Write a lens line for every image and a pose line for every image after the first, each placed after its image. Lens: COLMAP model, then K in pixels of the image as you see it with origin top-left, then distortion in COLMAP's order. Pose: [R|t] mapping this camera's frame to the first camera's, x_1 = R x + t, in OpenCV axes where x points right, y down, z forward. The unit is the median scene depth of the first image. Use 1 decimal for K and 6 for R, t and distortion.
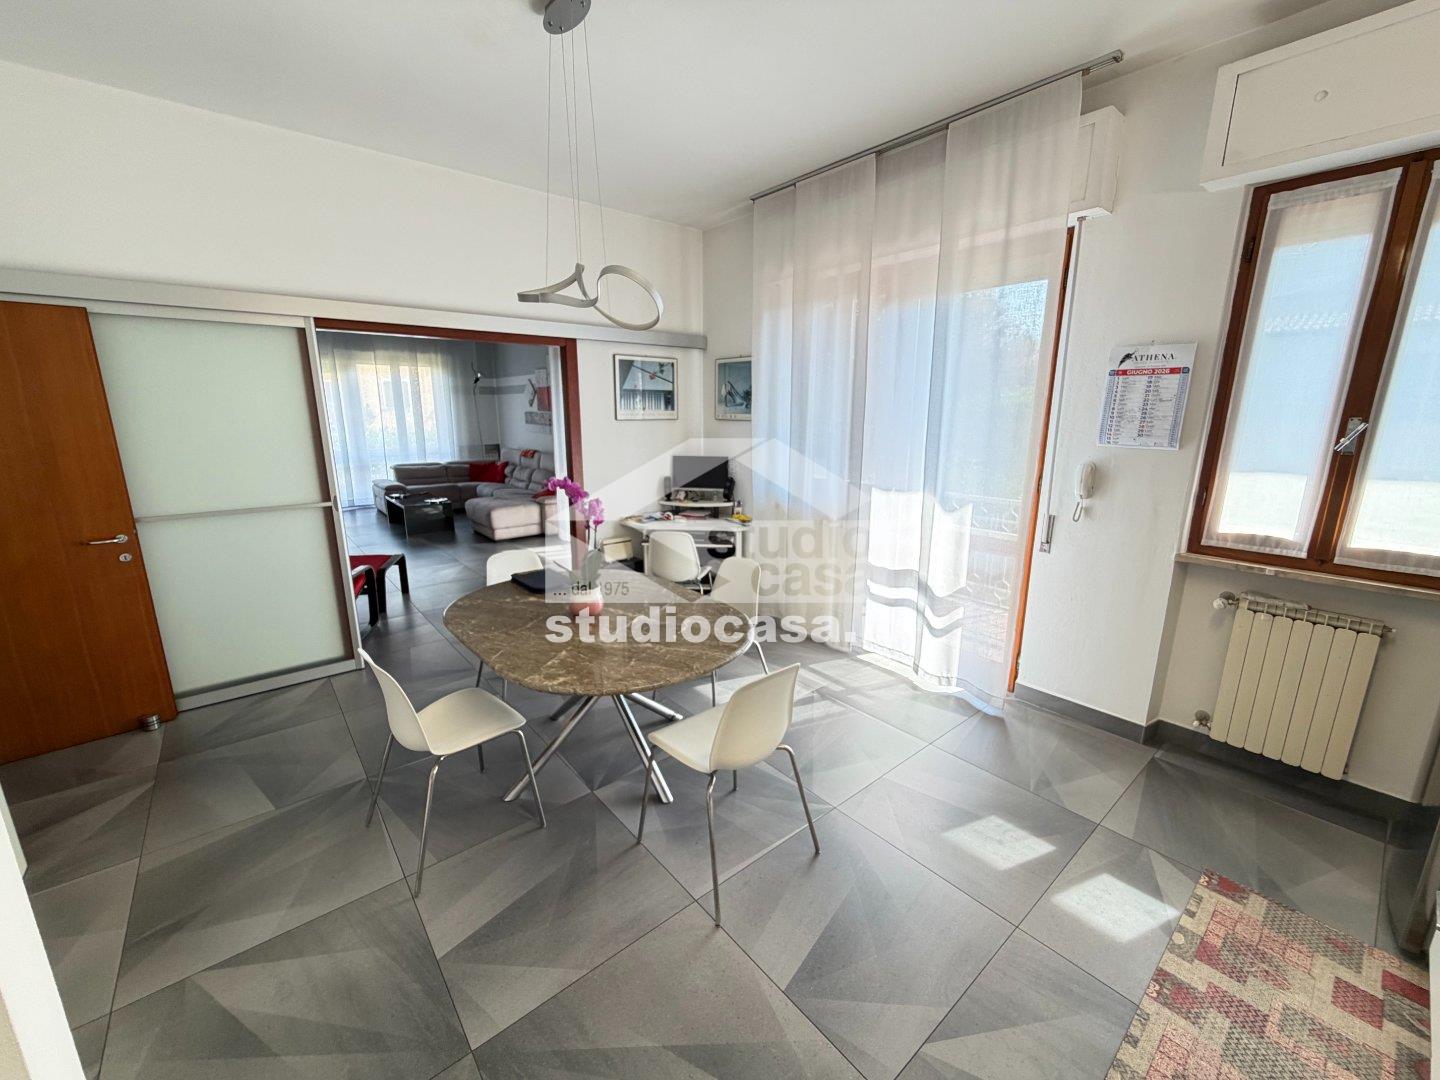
lens RADIAL K [[578.6, 0, 719.2], [0, 578.6, 542.3], [0, 0, 1]] dist [-0.001125, 0.000442]
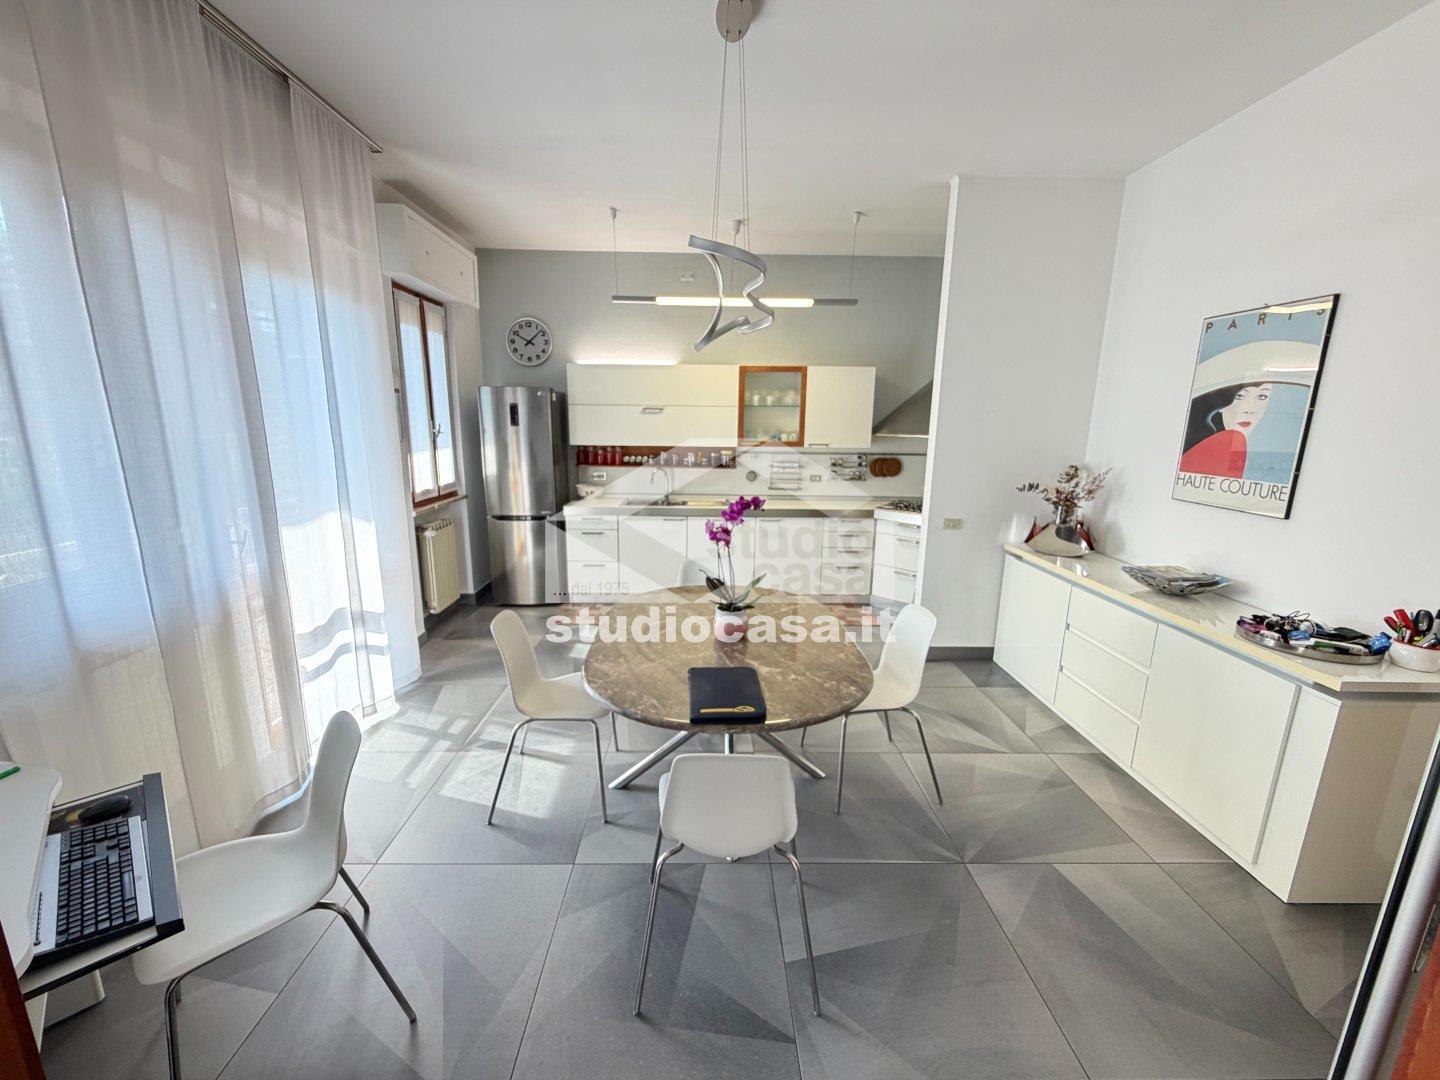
lens RADIAL K [[578.6, 0, 710.6], [0, 578.6, 541.6], [0, 0, 1]] dist [-0.001125, 0.000442]
pose [[-0.773091, -0.140782, 0.618475, -0.716956], [0.130933, 0.918638, 0.372773, -0.349794], [-0.620635, 0.369166, -0.691758, 1.502447]]
